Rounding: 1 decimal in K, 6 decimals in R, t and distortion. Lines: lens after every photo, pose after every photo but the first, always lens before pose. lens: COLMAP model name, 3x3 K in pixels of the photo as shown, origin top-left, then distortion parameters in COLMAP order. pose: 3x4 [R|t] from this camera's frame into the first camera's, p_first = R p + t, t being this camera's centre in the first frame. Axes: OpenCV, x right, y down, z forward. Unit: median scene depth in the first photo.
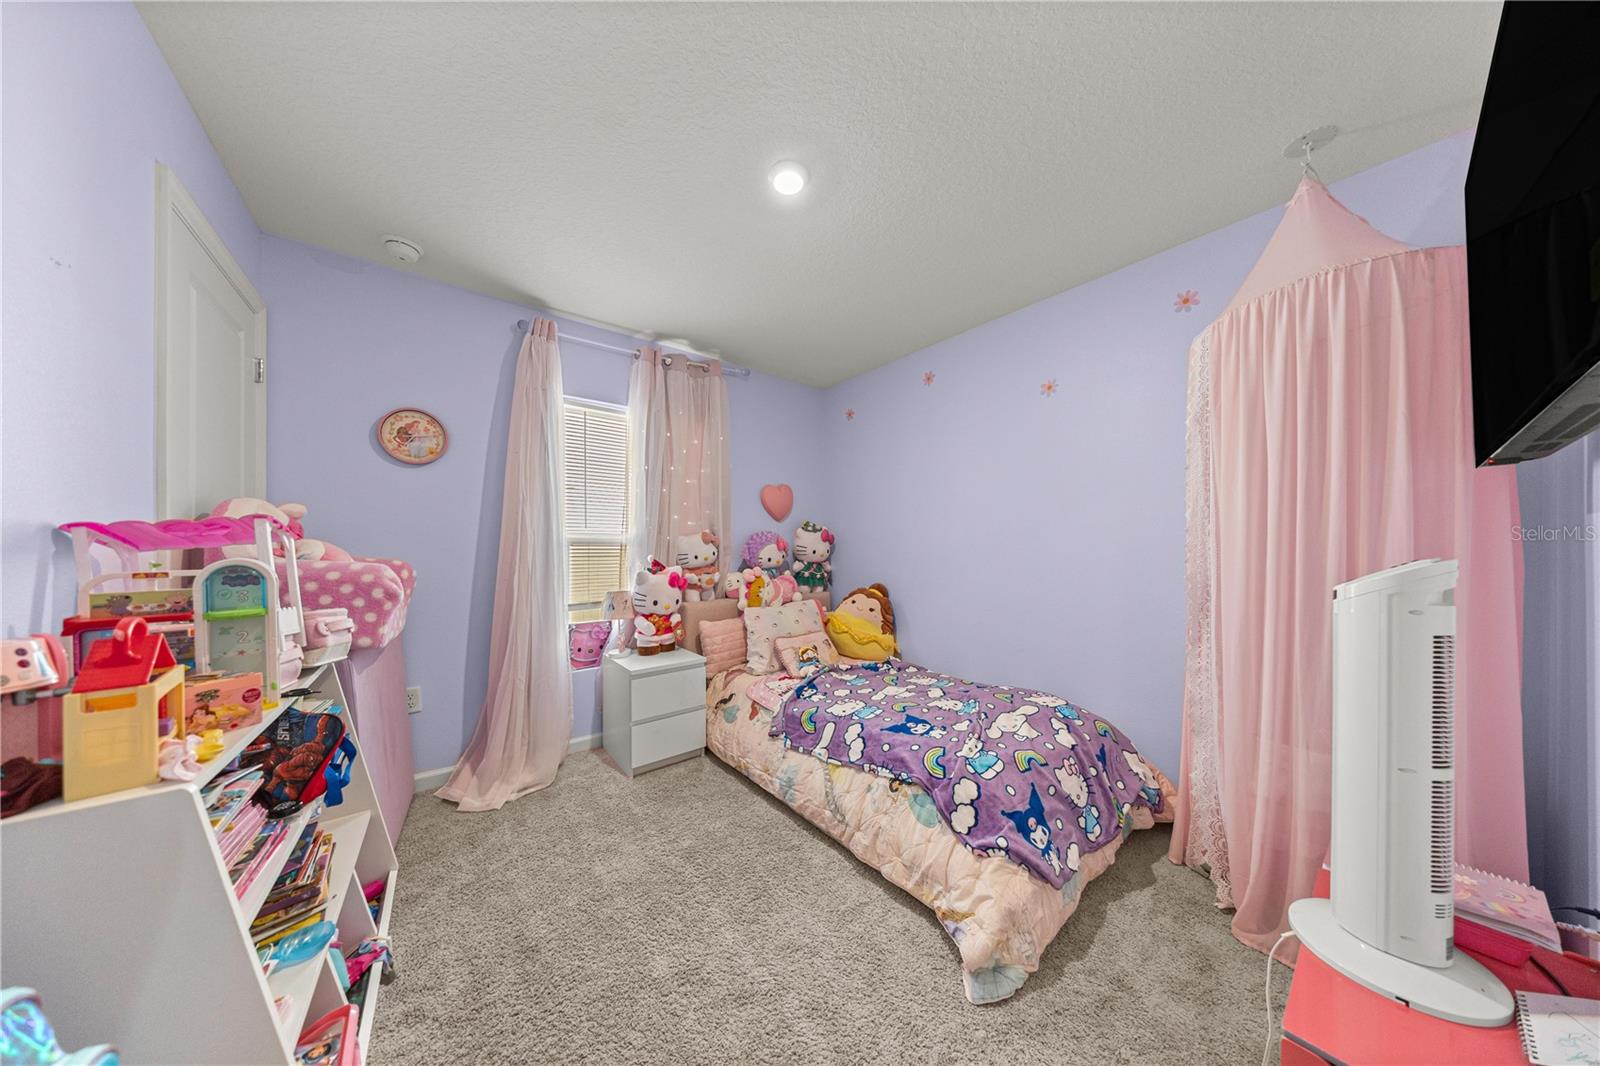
lens RADIAL K [[459.3, 0, 806.9], [0, 459.3, 537.4], [0, 0, 1]] dist [0.000422, 0.000054]
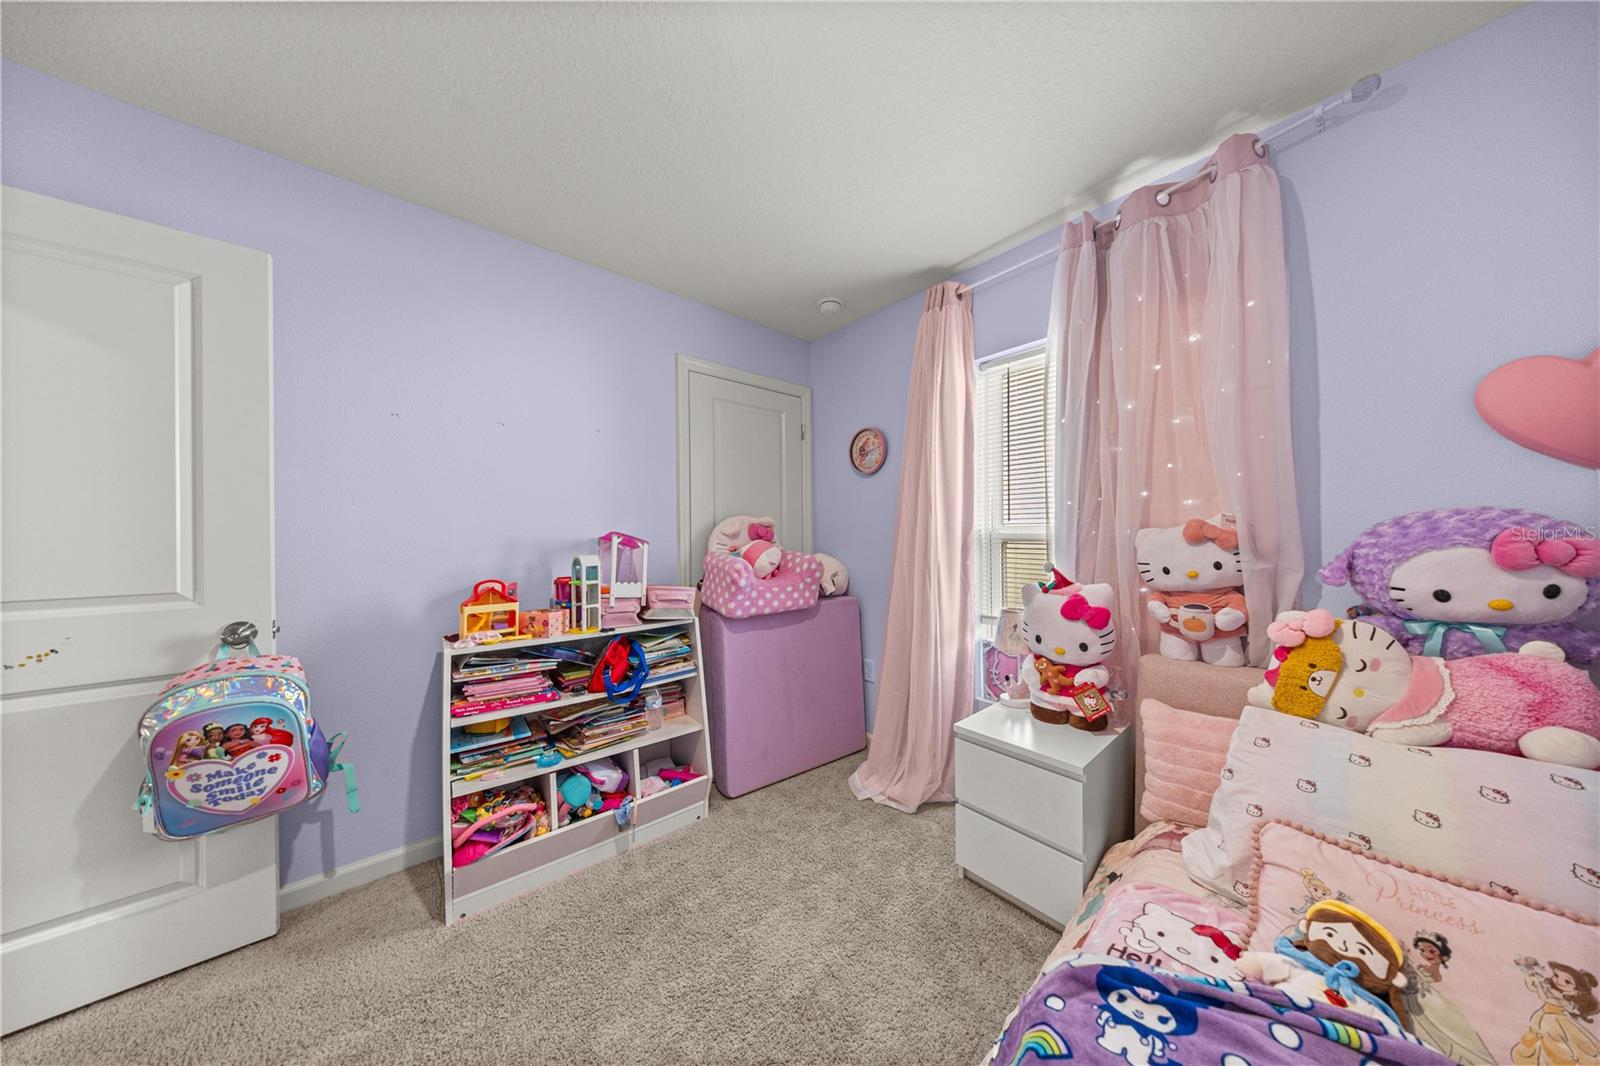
lens RADIAL K [[459.3, 0, 806.9], [0, 459.3, 537.4], [0, 0, 1]] dist [0.000422, 0.000054]
pose [[0.039534, -0.004297, -0.999209, 0.293193], [0.008187, 0.999959, -0.003976, 0.006527], [0.999185, -0.008023, 0.039567, 0.700387]]
